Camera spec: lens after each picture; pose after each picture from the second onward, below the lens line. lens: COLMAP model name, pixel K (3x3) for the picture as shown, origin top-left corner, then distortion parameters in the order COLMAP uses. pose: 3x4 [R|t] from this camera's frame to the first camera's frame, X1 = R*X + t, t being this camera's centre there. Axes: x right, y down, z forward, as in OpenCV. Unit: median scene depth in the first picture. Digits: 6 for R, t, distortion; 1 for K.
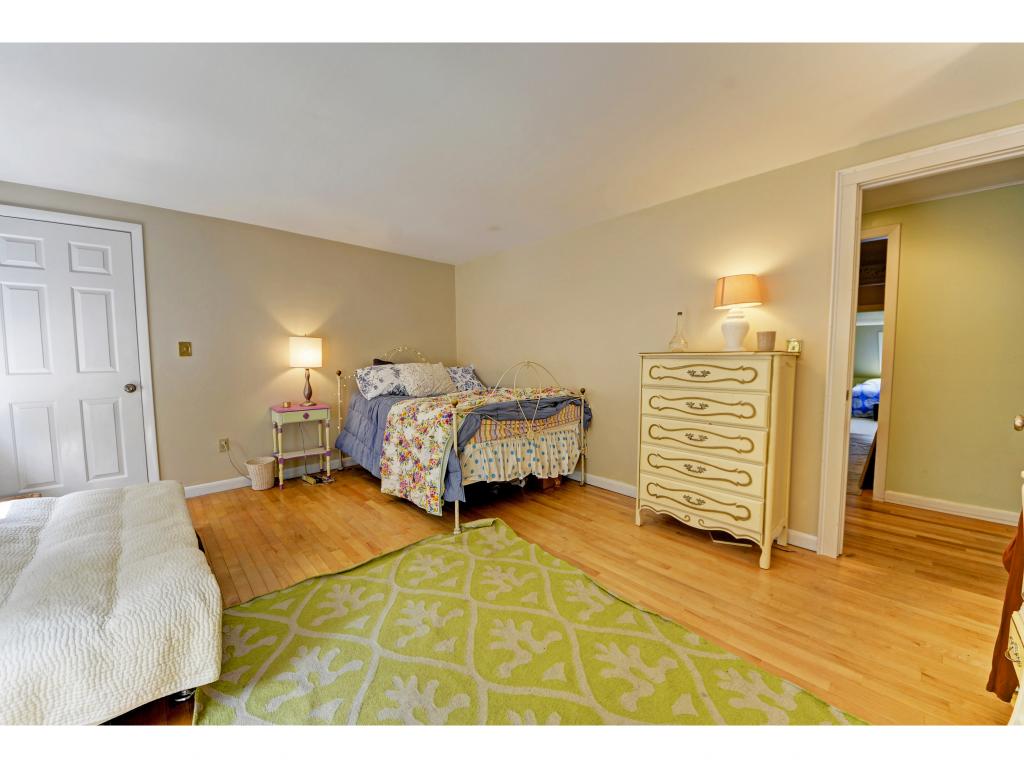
lens RADIAL K [[375.3, 0, 512.0], [0, 375.3, 384.0], [0, 0, 1]] dist [-0.001880, -0.000231]
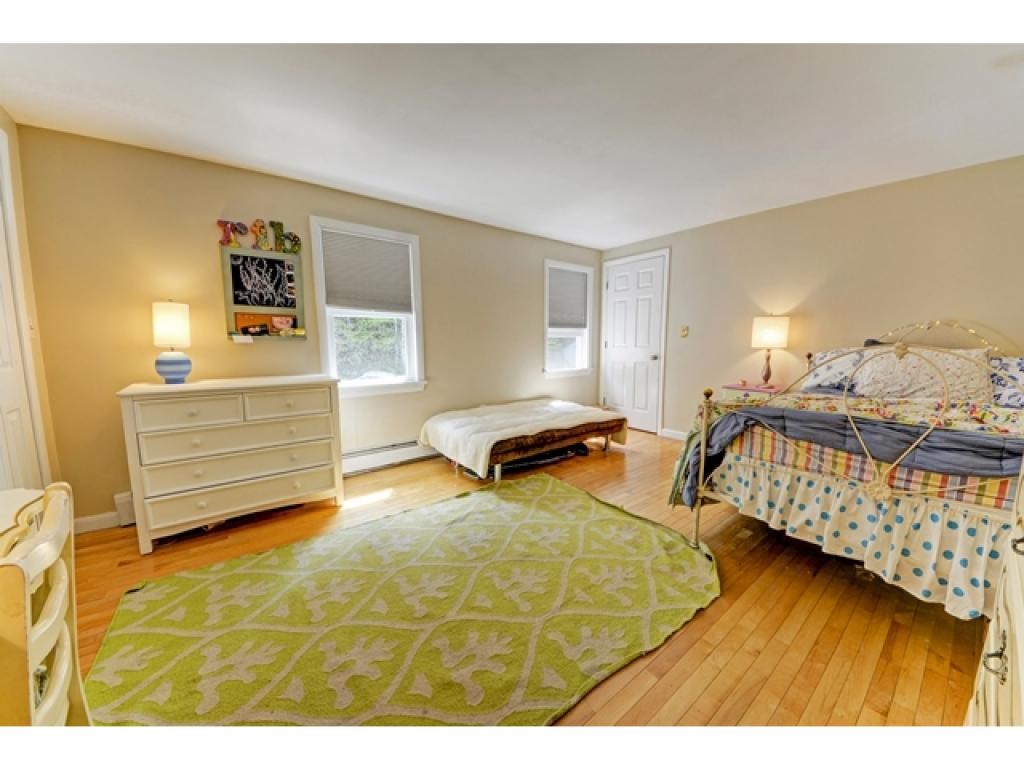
lens RADIAL K [[359.4, 0, 512.0], [0, 359.4, 384.0], [0, 0, 1]] dist [0.001334, -0.000003]
pose [[-0.071990, 0.125121, -0.989526, 0.583123], [-0.067523, 0.989213, 0.129994, -0.038365], [0.995117, 0.076174, -0.062765, 0.556624]]
